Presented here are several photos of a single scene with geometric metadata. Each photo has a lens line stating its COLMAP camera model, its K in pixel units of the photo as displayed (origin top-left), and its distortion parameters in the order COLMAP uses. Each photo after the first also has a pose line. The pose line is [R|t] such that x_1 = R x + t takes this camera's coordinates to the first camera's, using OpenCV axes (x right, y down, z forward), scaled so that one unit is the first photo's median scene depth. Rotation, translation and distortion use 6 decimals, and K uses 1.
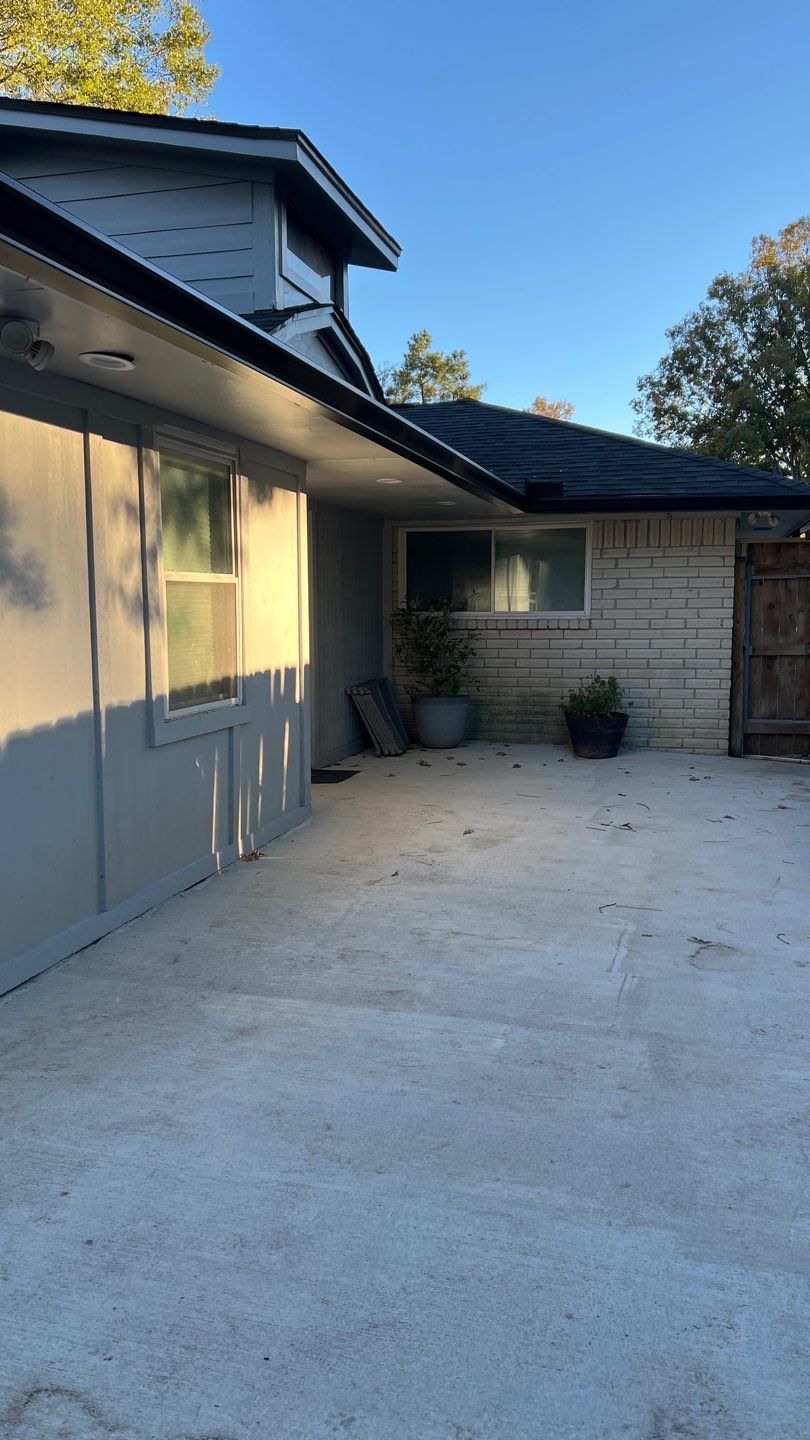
lens RADIAL K [[1081.1, 0, 404.8], [0, 1081.1, 725.5], [0, 0, 1]] dist [0.039996, -0.019040]
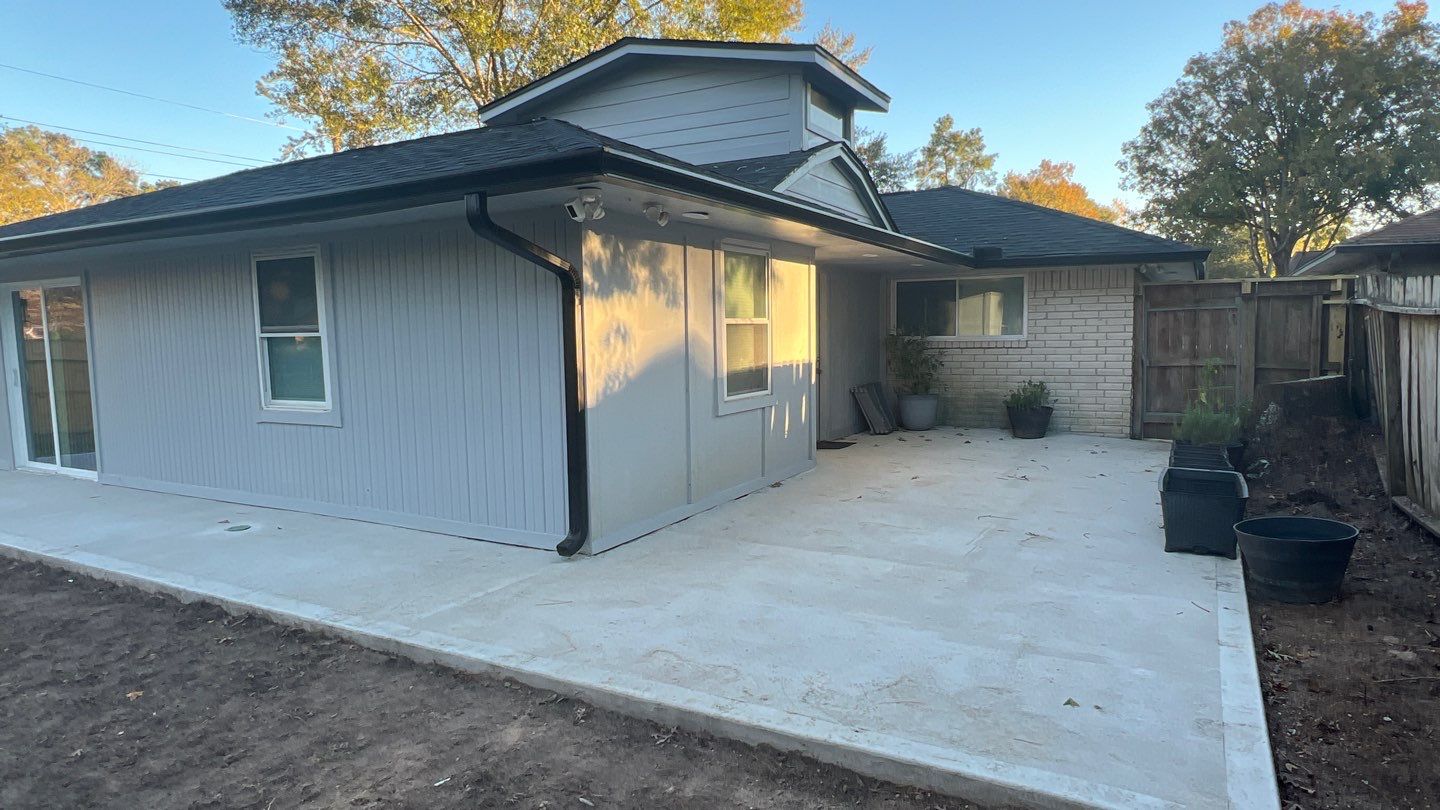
lens RADIAL K [[865.0, 0, 718.5], [0, 865.0, 403.3], [0, 0, 1]] dist [-0.001261, 0.002669]
pose [[0.968533, 0.007102, -0.248783, 0.064849], [-0.013644, 0.999605, -0.024583, 0.017465], [0.248511, 0.027204, 0.968247, -0.201784]]
